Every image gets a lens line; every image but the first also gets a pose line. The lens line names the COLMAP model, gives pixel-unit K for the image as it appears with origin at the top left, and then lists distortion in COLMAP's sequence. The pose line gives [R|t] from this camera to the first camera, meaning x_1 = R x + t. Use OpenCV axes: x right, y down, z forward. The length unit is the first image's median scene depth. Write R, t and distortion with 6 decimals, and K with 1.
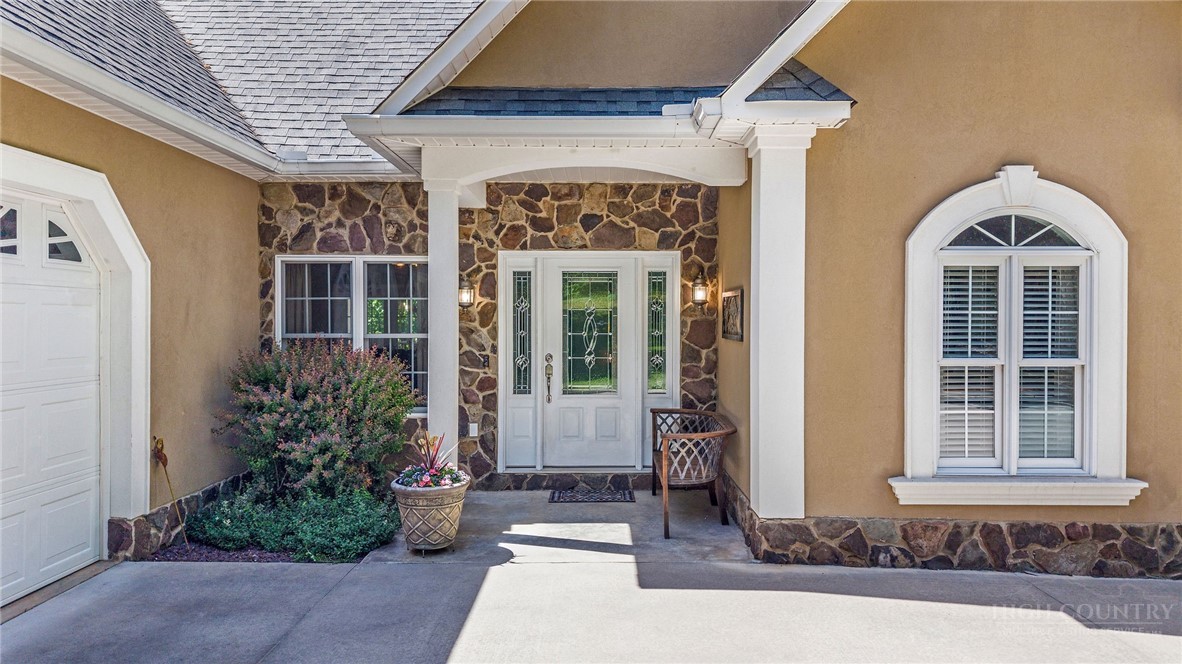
lens RADIAL K [[808.4, 0, 591.0], [0, 808.4, 332.0], [0, 0, 1]] dist [0.022136, 0.000015]
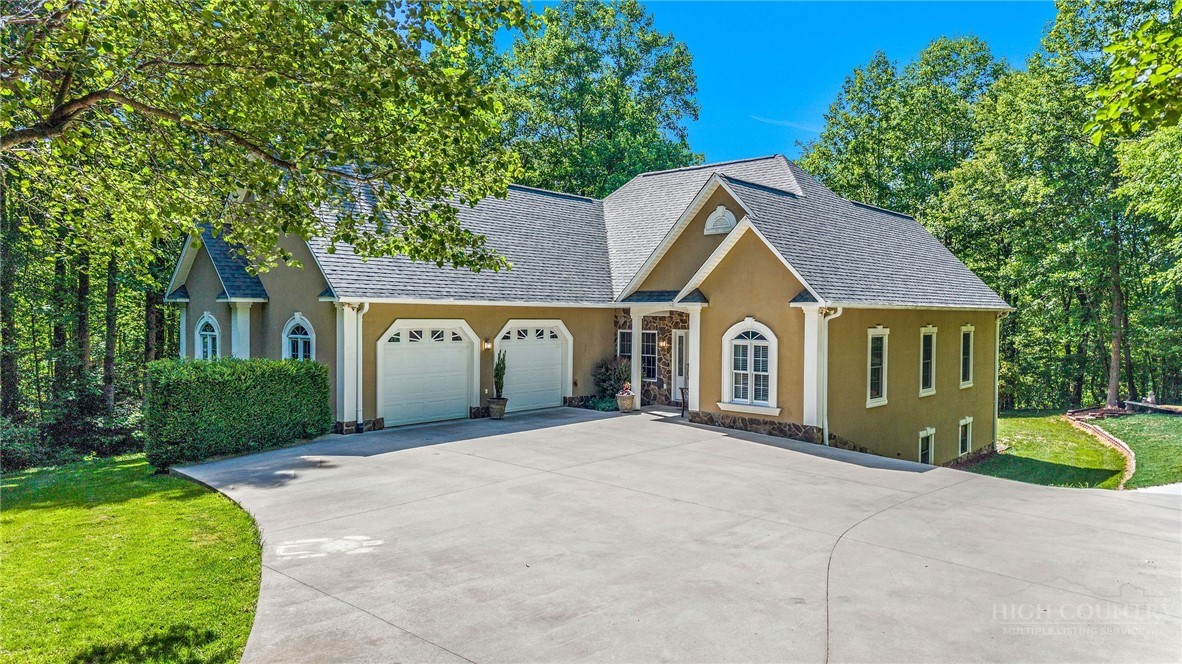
lens RADIAL K [[758.6, 0, 591.0], [0, 758.6, 332.0], [0, 0, 1]] dist [0.004432, -0.000460]
pose [[0.744402, 0.022143, -0.667365, 1.925667], [-0.019510, 0.999745, 0.011409, -0.141871], [0.667447, 0.004527, 0.744644, -1.673055]]
